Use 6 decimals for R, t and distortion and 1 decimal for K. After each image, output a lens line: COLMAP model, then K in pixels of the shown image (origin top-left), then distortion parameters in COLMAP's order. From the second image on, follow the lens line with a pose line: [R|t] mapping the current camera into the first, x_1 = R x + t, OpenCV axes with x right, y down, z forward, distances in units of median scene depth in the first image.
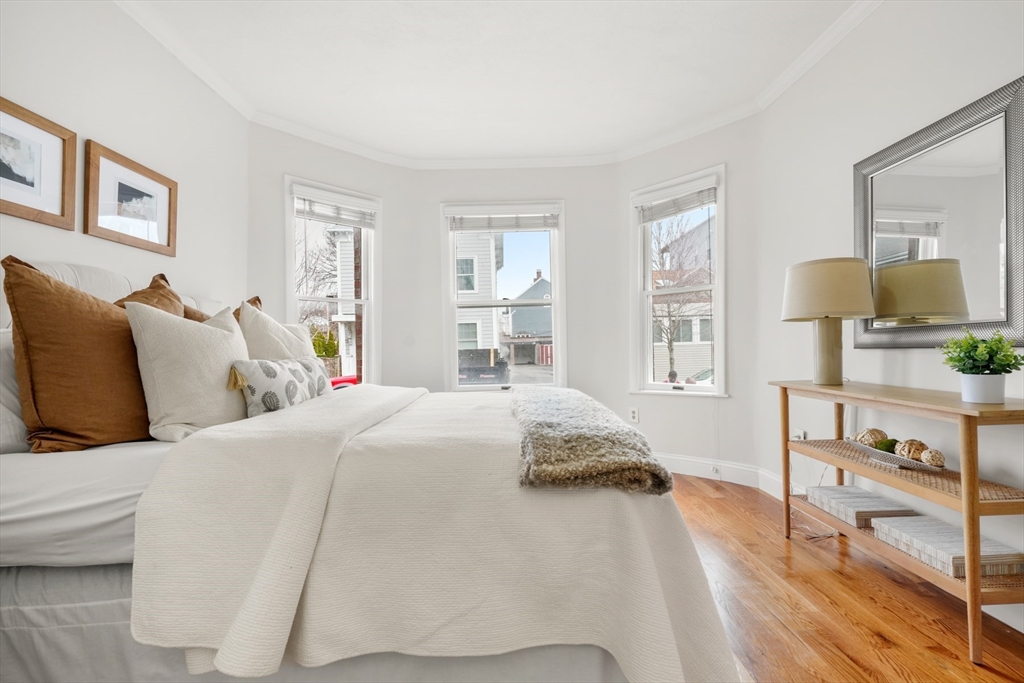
lens RADIAL K [[427.9, 0, 511.9], [0, 427.9, 343.1], [0, 0, 1]] dist [-0.001384, 0.000497]
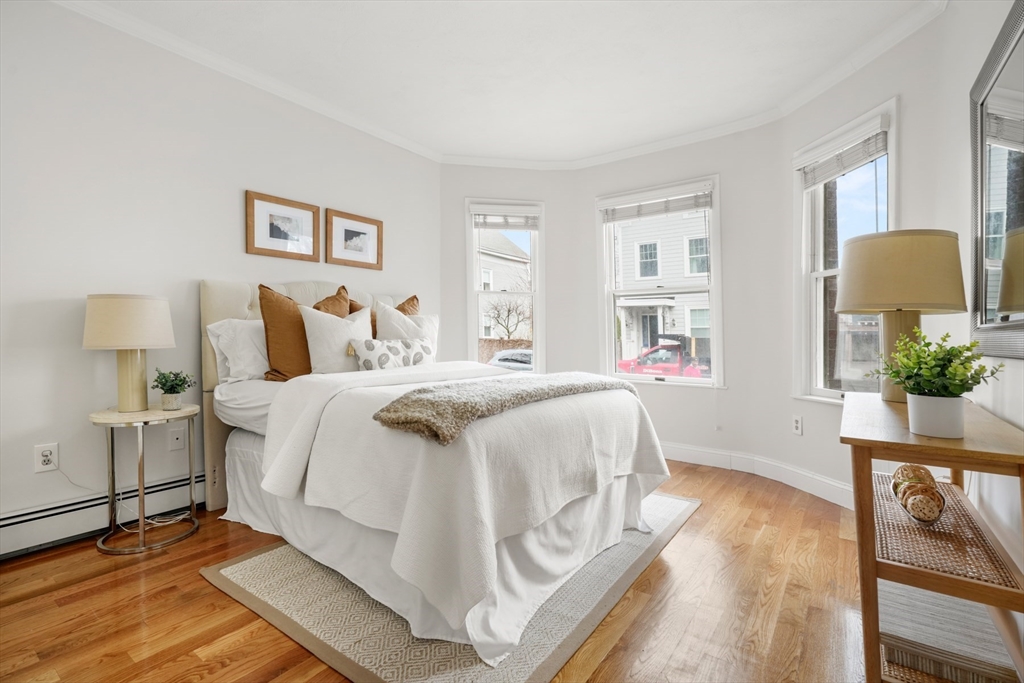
lens RADIAL K [[448.7, 0, 514.8], [0, 448.7, 334.0], [0, 0, 1]] dist [0.005124, 0.000014]
pose [[0.807653, 0.030146, -0.588886, 0.637856], [-0.022193, 0.999539, 0.020729, -0.020023], [0.589240, -0.003673, 0.807950, -0.019456]]
